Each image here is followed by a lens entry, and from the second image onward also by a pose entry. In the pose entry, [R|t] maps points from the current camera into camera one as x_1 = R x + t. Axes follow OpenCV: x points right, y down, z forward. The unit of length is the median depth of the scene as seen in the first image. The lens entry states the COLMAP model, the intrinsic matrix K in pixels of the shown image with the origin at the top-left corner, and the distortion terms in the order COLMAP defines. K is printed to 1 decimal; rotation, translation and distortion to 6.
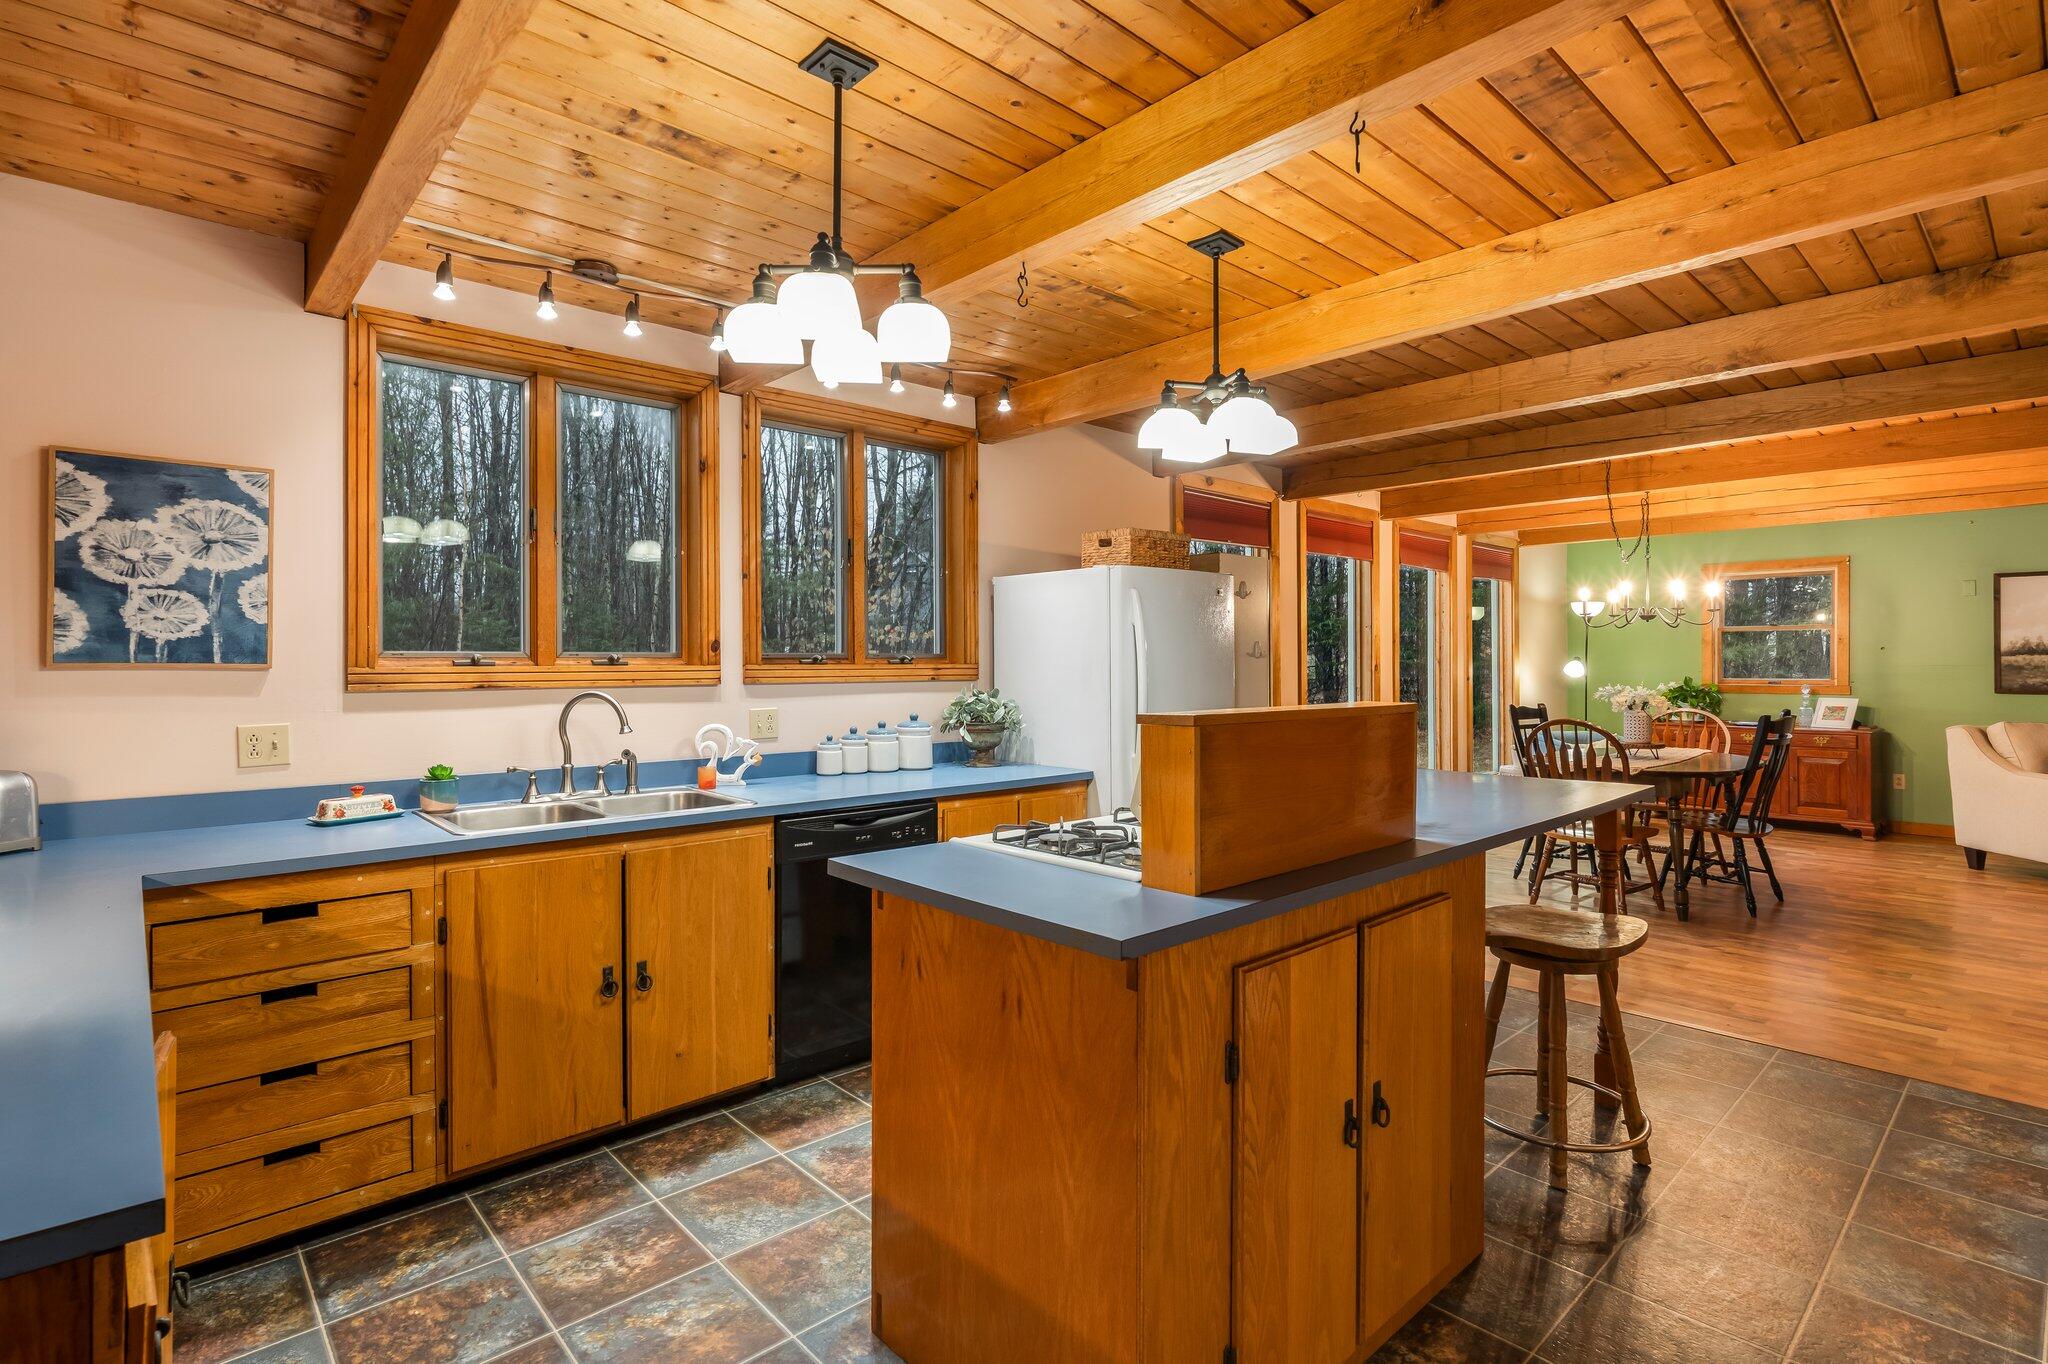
lens RADIAL K [[985.0, 0, 1017.6], [0, 985.0, 664.4], [0, 0, 1]] dist [-0.003135, 0.000168]
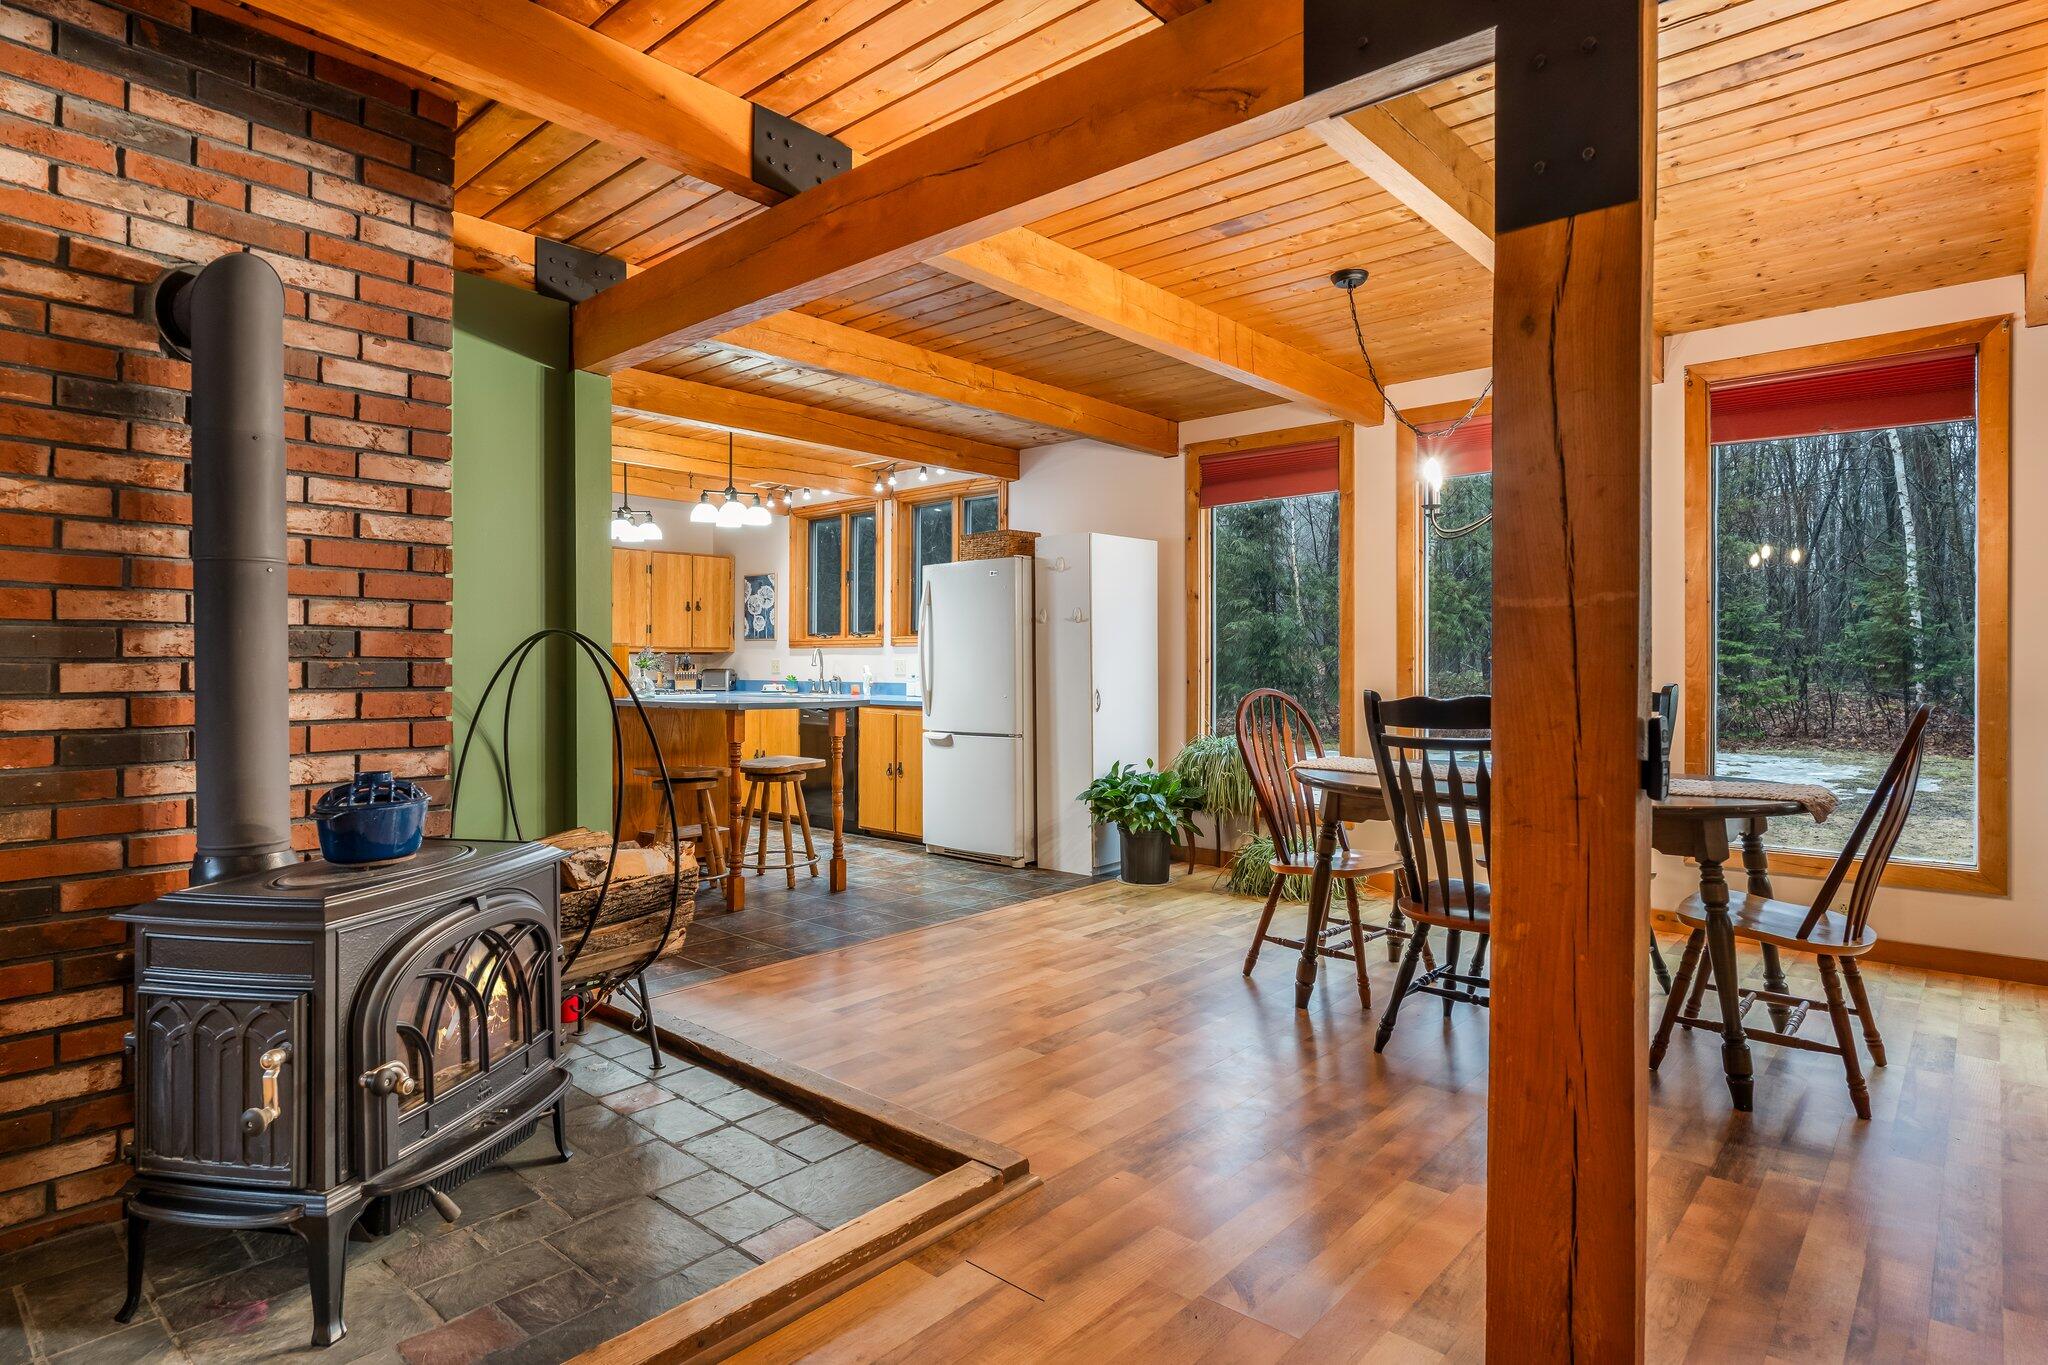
lens RADIAL K [[1077.9, 0, 1023.5], [0, 1077.9, 667.4], [0, 0, 1]] dist [-0.000817, -0.002607]
pose [[0.105184, 0.004789, -0.994441, 1.834095], [-0.003000, 0.999985, 0.004499, 0.049954], [0.994448, 0.002510, 0.105197, 1.009789]]
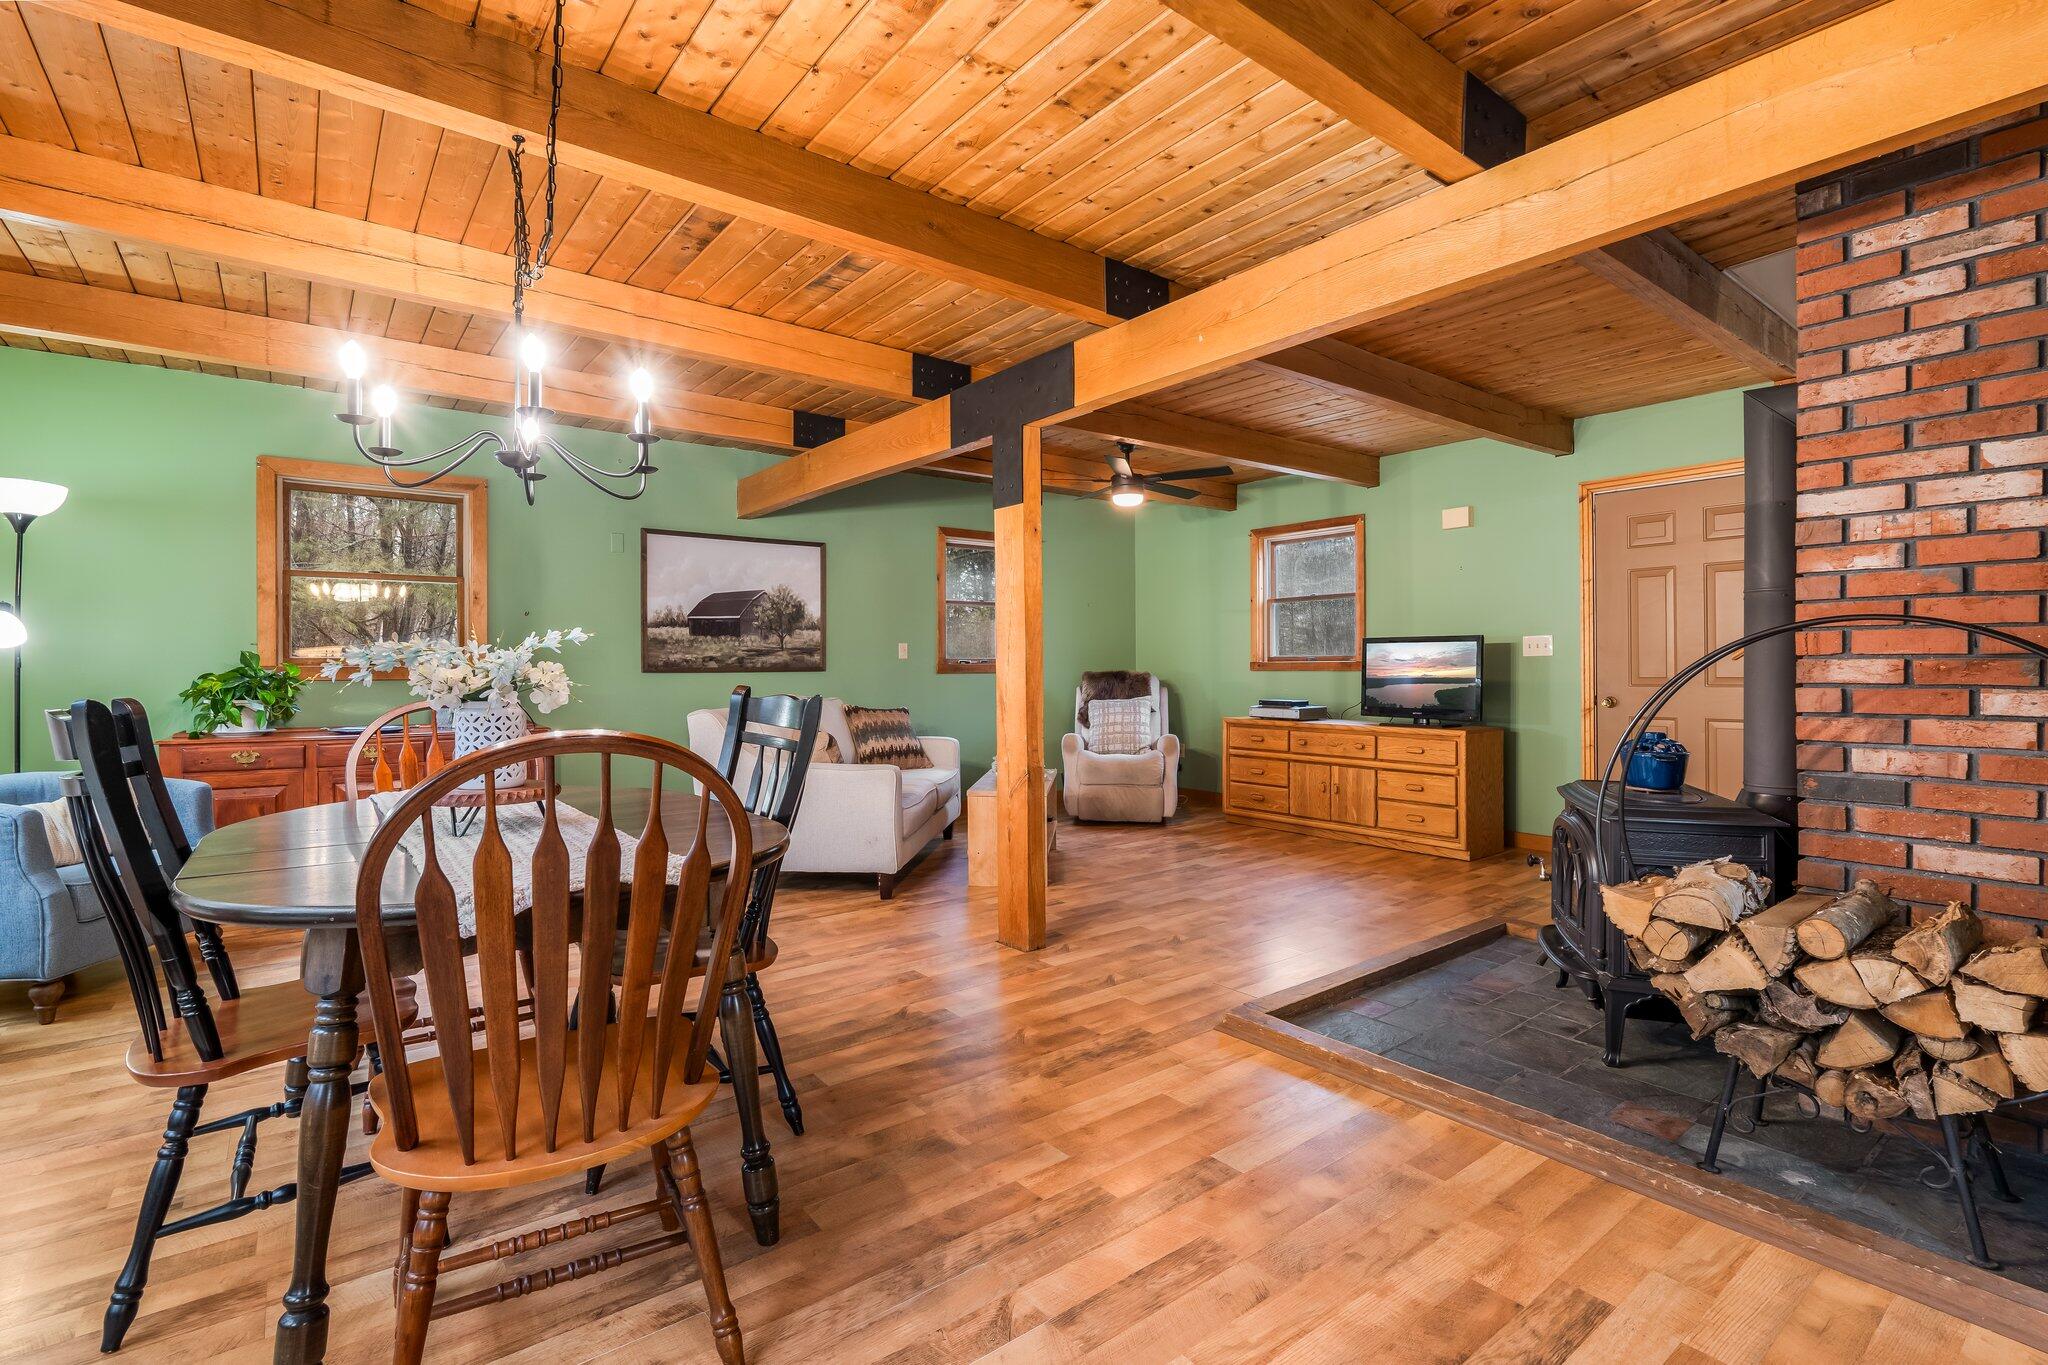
lens RADIAL K [[942.1, 0, 1027.2], [0, 942.1, 664.7], [0, 0, 1]] dist [-0.002185, -0.000395]
pose [[0.073514, 0.004526, 0.997284, 0.435074], [0.005464, 0.999973, -0.004941, 0.054683], [-0.997279, 0.005812, 0.073488, 1.181087]]
